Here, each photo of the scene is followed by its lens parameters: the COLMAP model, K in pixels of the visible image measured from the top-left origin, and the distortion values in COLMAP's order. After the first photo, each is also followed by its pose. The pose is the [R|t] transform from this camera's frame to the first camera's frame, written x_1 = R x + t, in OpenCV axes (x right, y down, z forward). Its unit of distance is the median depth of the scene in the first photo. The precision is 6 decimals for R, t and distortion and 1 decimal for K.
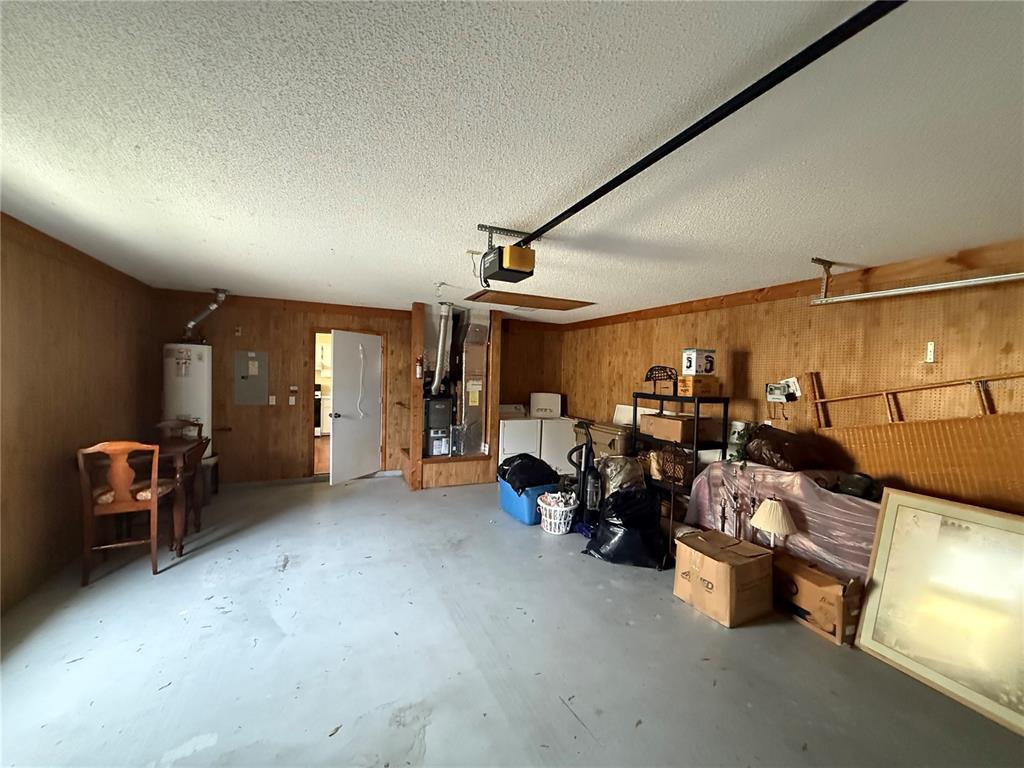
lens RADIAL K [[409.2, 0, 509.6], [0, 409.2, 380.7], [0, 0, 1]] dist [-0.002563, 0.000518]
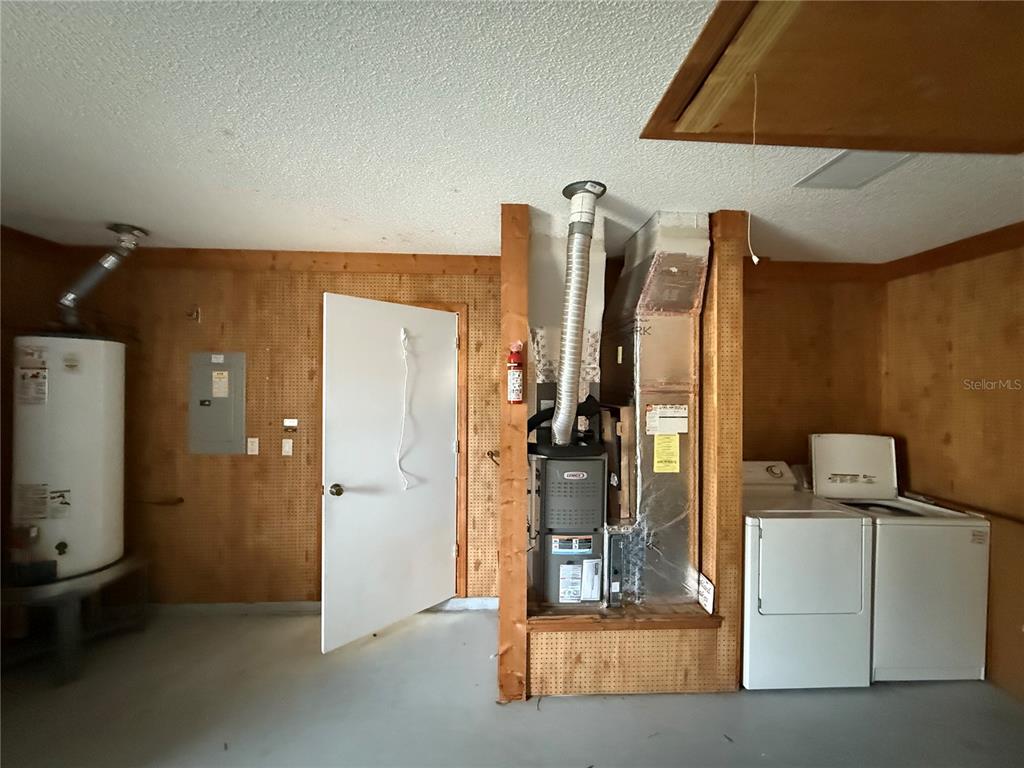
lens RADIAL K [[409.2, 0, 507.9], [0, 409.2, 384.2], [0, 0, 1]] dist [-0.002563, 0.000518]
pose [[0.923734, -0.020771, -0.382471, -0.080478], [0.009471, 0.999462, -0.031406, -0.010668], [0.382918, 0.025389, 0.923434, 0.621289]]
